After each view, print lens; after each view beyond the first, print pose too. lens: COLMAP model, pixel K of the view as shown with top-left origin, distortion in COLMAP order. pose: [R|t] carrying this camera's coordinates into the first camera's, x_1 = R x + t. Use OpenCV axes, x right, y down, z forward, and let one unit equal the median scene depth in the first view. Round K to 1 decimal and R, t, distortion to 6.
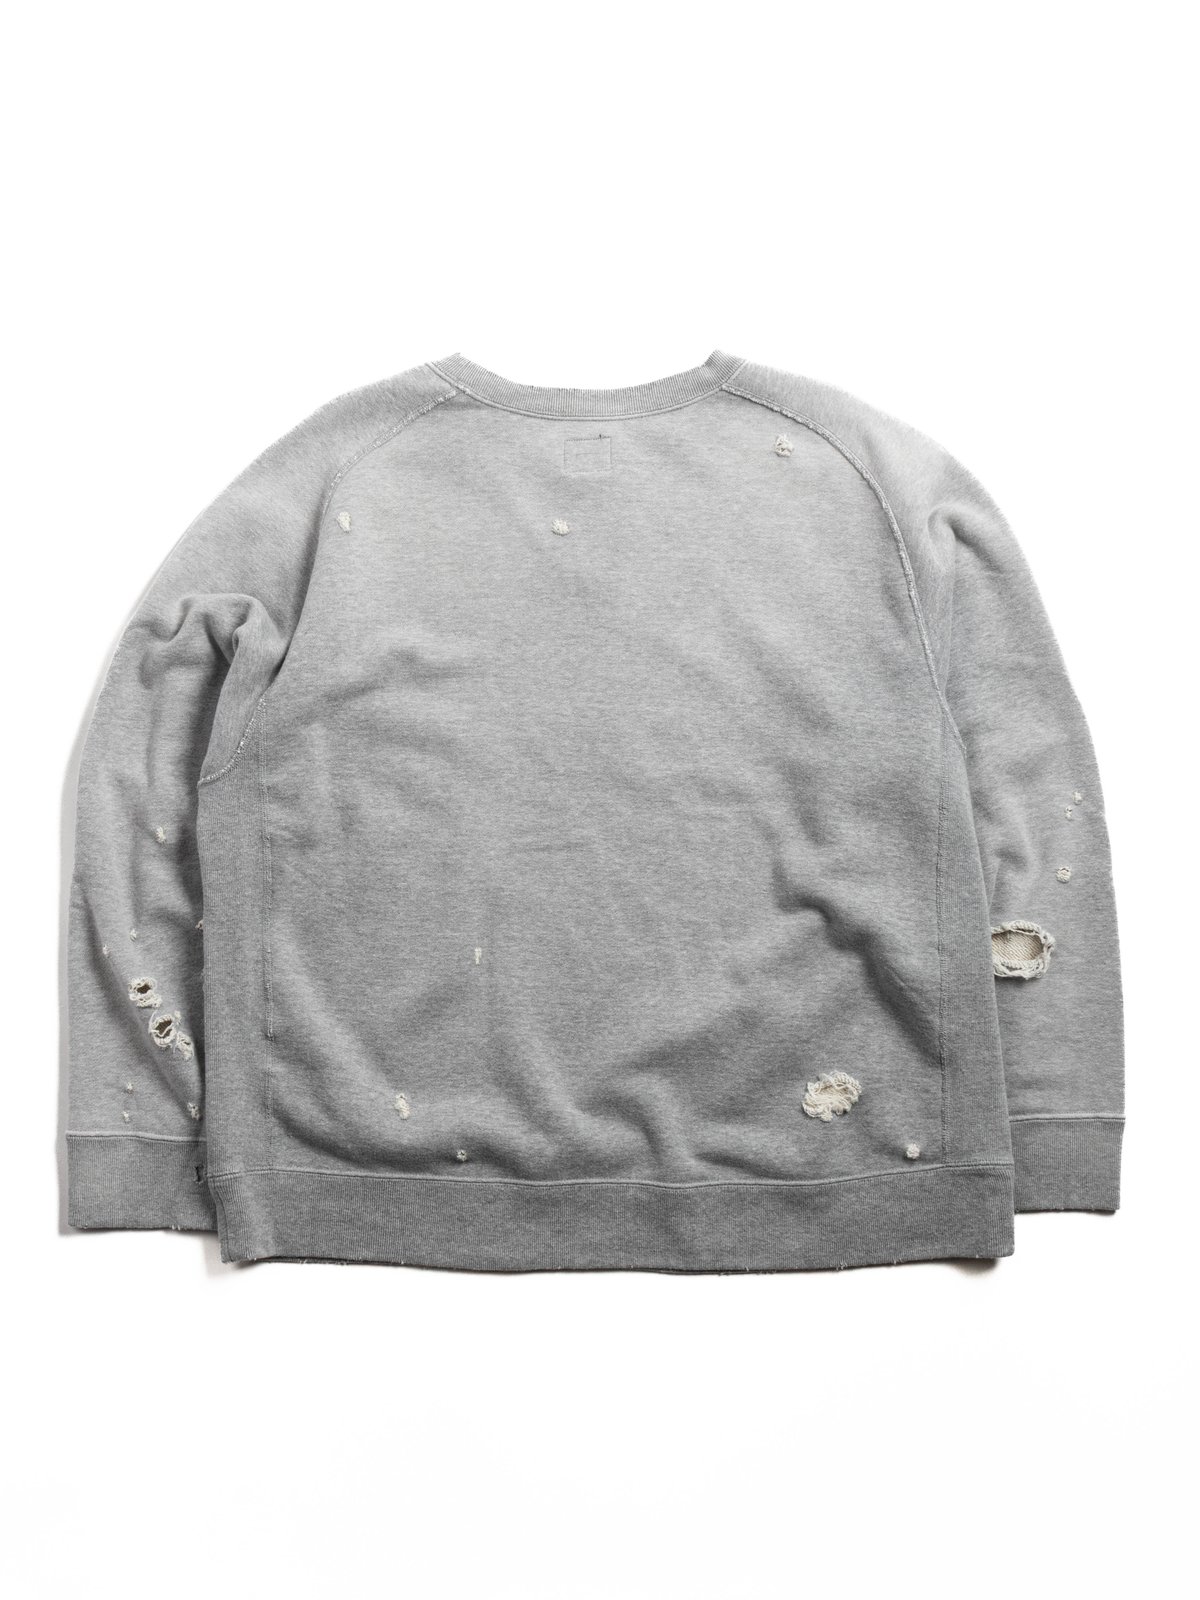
lens RADIAL K [[2186.0, 0, 600.0], [0, 2186.0, 800.0], [0, 0, 1]] dist [-0.029592, -0.010469]
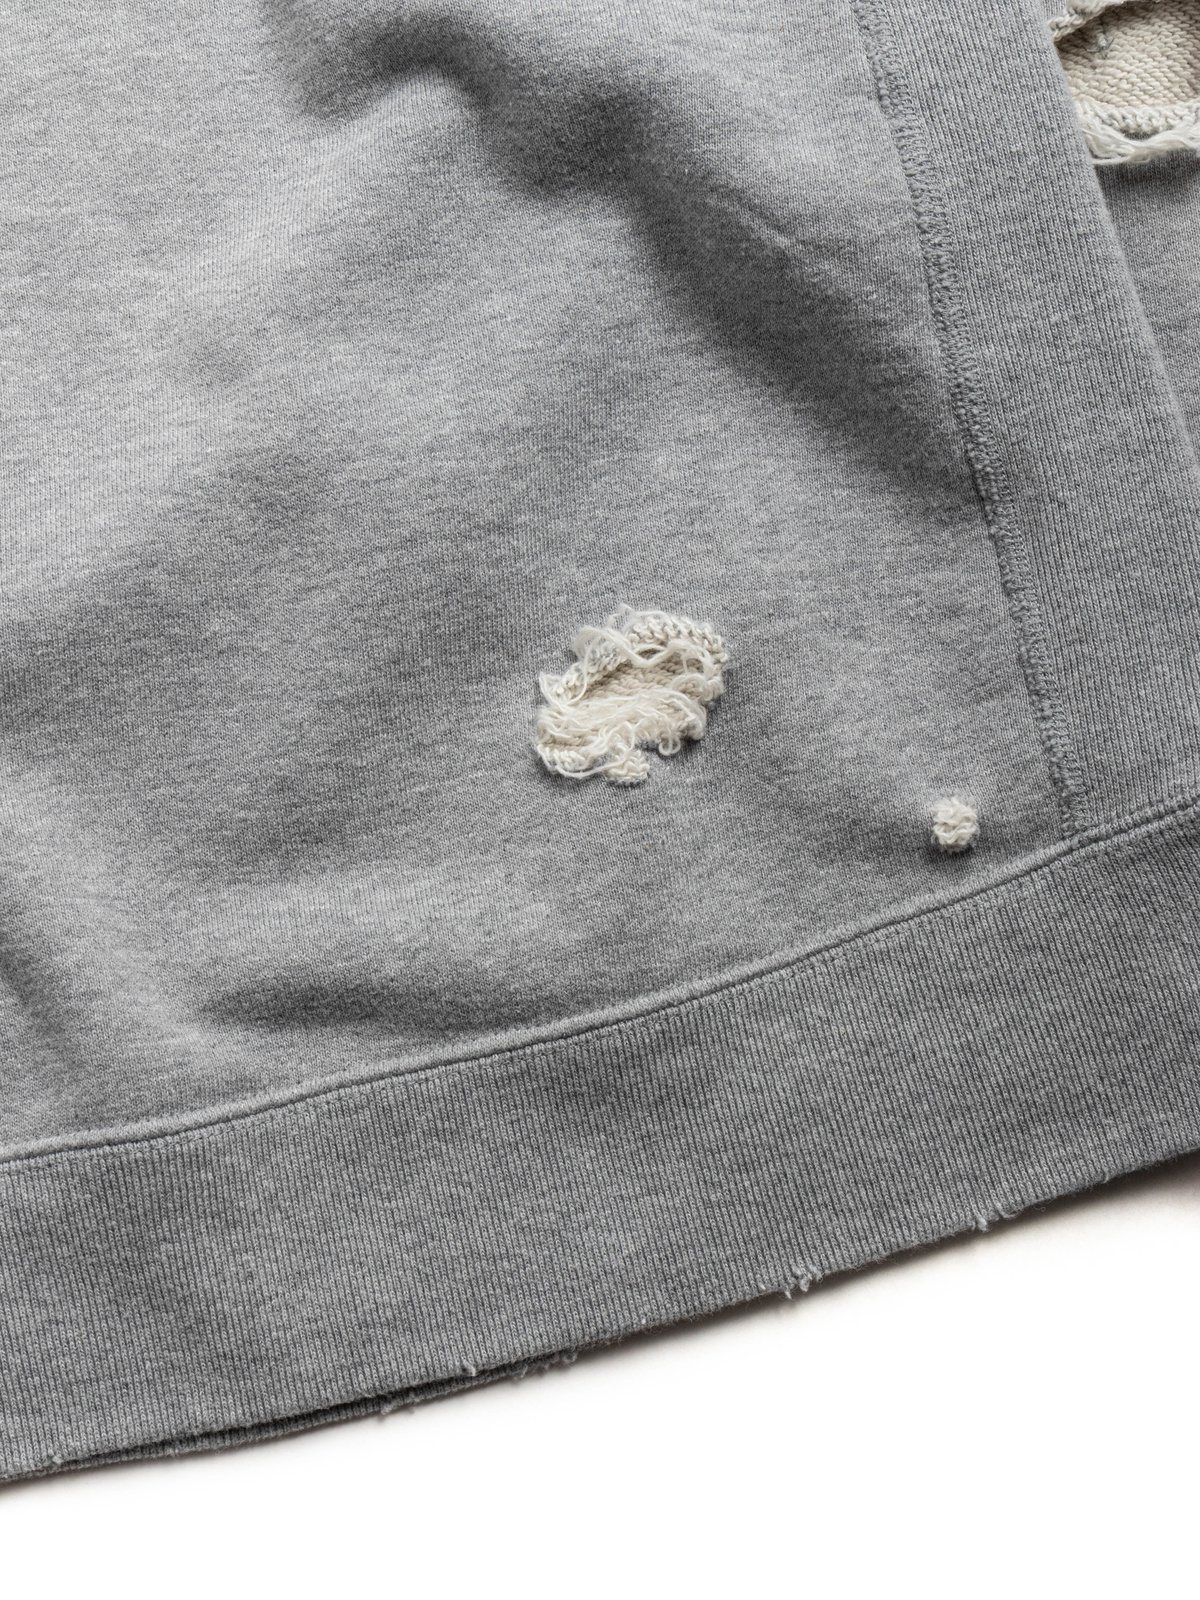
lens RADIAL K [[3572.5, 0, 600.0], [0, 3572.5, 800.0], [0, 0, 1]] dist [-0.015239, -0.011335]
pose [[0.971641, -0.217838, 0.091983, 0.057334], [0.222260, 0.974133, -0.040815, 0.166514], [-0.080712, 0.060101, 0.994924, 0.545480]]
